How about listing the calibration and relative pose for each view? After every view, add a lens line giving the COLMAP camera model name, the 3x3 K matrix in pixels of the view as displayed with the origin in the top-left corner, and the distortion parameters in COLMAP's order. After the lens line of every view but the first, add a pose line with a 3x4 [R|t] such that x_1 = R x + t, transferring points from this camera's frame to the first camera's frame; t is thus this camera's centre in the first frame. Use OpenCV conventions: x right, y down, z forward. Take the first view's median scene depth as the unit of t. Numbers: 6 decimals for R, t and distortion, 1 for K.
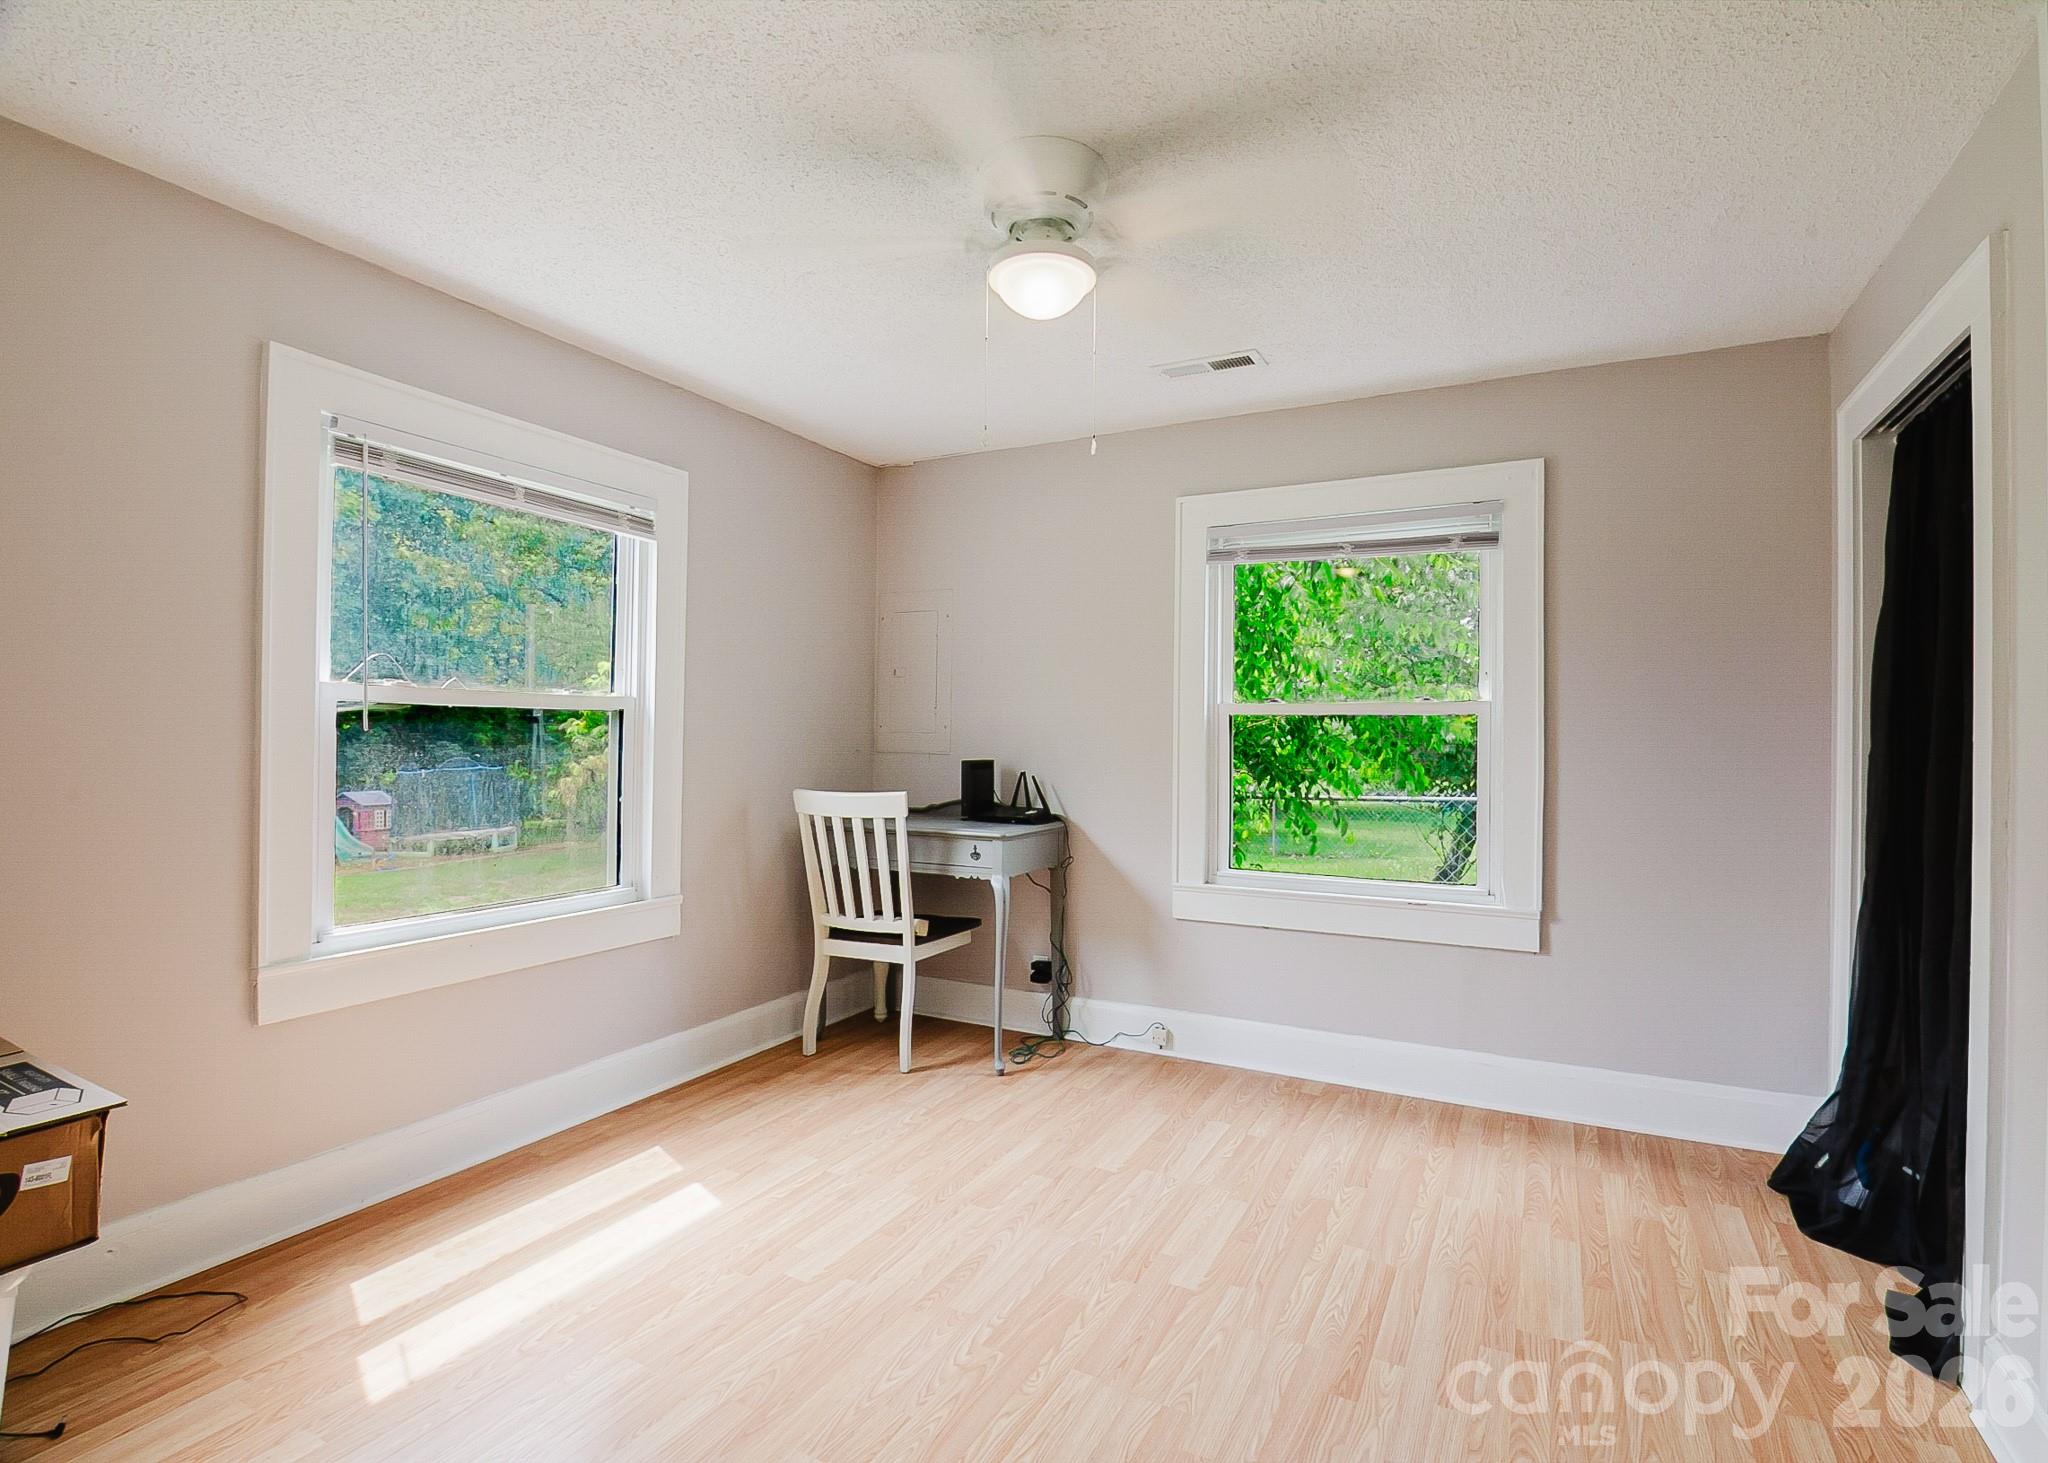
lens RADIAL K [[972.3, 0, 1027.8], [0, 972.3, 732.8], [0, 0, 1]] dist [-0.020411, -0.000811]
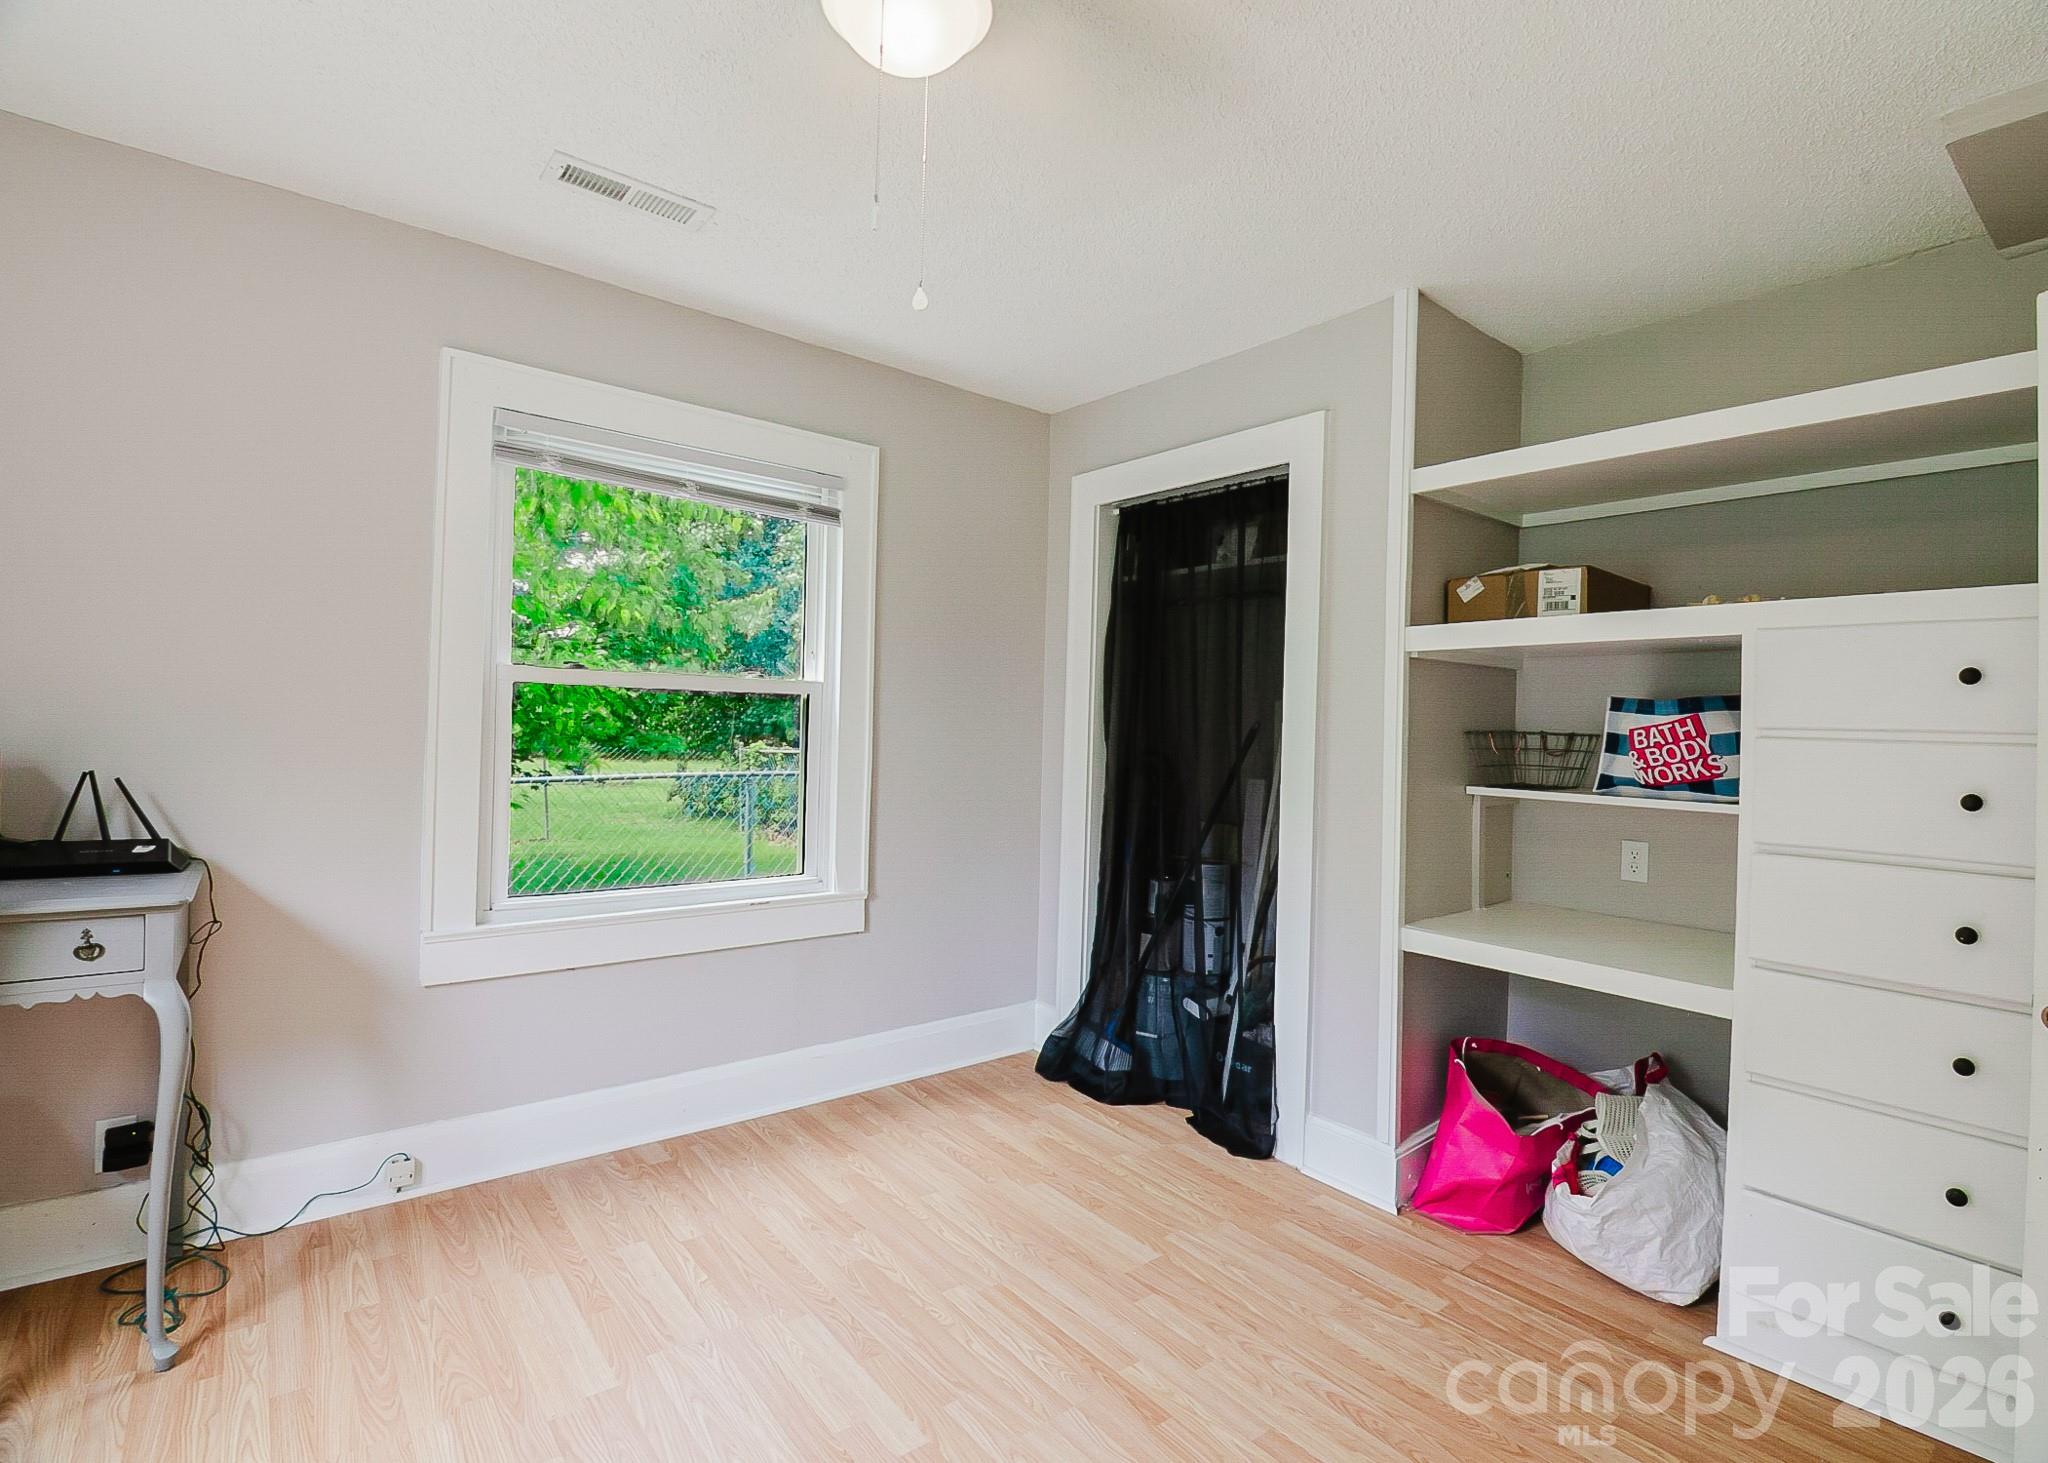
lens RADIAL K [[978.5, 0, 1028.6], [0, 978.5, 725.0], [0, 0, 1]] dist [-0.018536, -0.002180]
pose [[0.385439, 0.004605, 0.922722, -0.337927], [-0.029256, 0.999546, 0.007232, -0.002829], [-0.922269, -0.029783, 0.385399, 0.423610]]
